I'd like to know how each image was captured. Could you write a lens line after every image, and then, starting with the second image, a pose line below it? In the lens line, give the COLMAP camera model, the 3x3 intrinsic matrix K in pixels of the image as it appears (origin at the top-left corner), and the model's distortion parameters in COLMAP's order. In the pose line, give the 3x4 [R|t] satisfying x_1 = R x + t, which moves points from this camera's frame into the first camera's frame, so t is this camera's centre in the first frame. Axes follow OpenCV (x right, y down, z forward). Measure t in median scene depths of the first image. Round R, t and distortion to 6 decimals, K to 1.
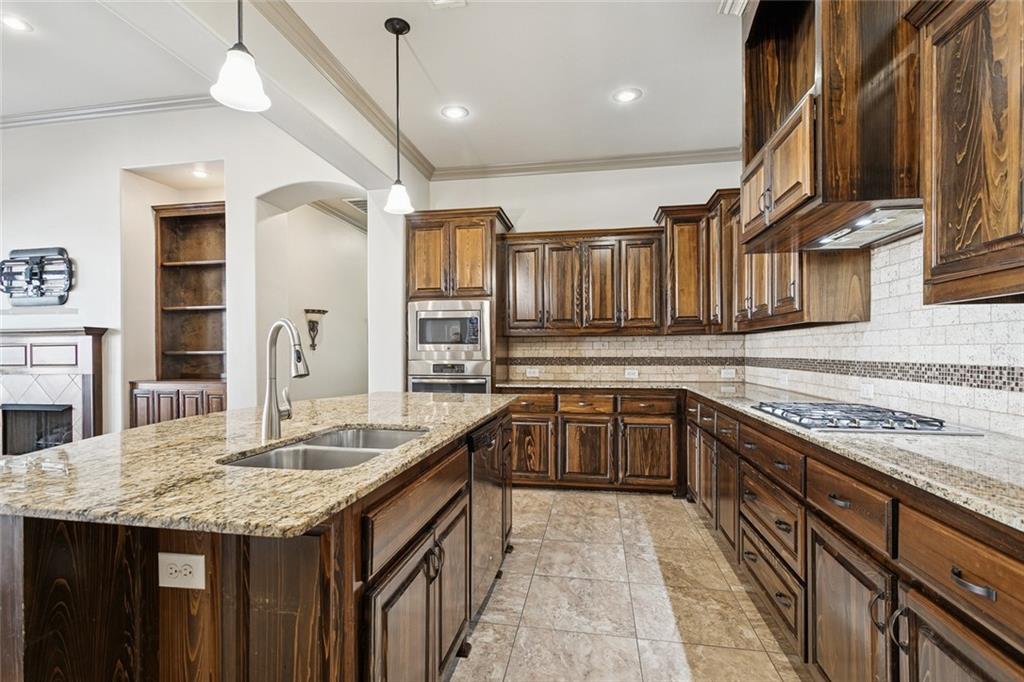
lens RADIAL K [[493.6, 0, 510.8], [0, 493.6, 346.9], [0, 0, 1]] dist [-0.001735, -0.000263]
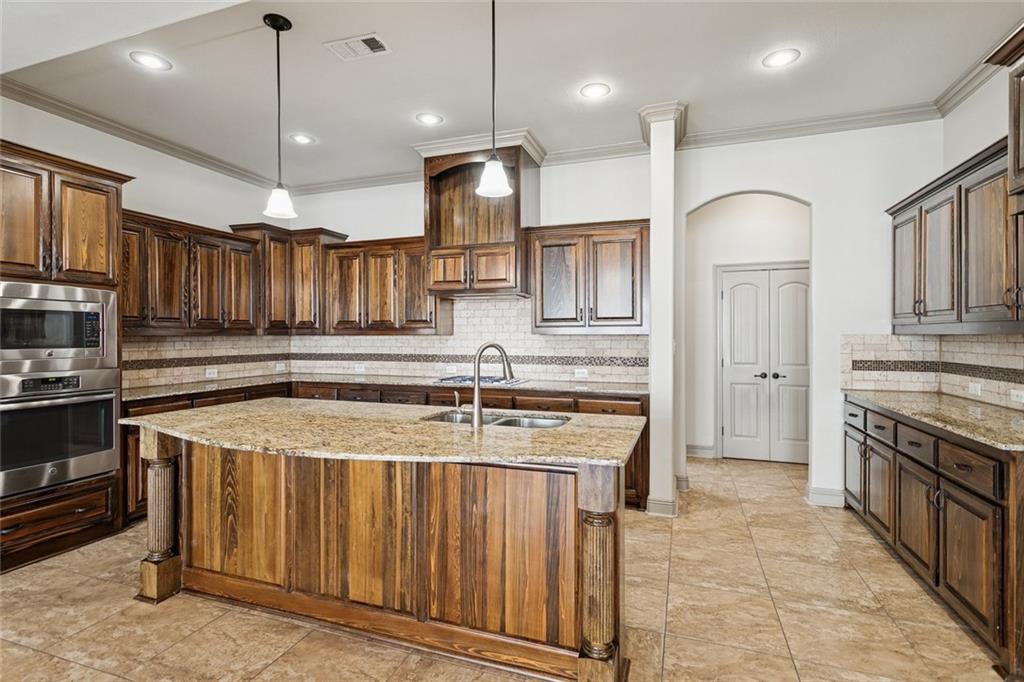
lens RADIAL K [[493.6, 0, 513.0], [0, 493.6, 338.3], [0, 0, 1]] dist [-0.001735, -0.000263]
pose [[0.150978, -0.002391, 0.988534, -0.693018], [-0.008546, 0.999957, 0.003724, -0.027170], [-0.988500, -0.009010, 0.150951, 0.248171]]
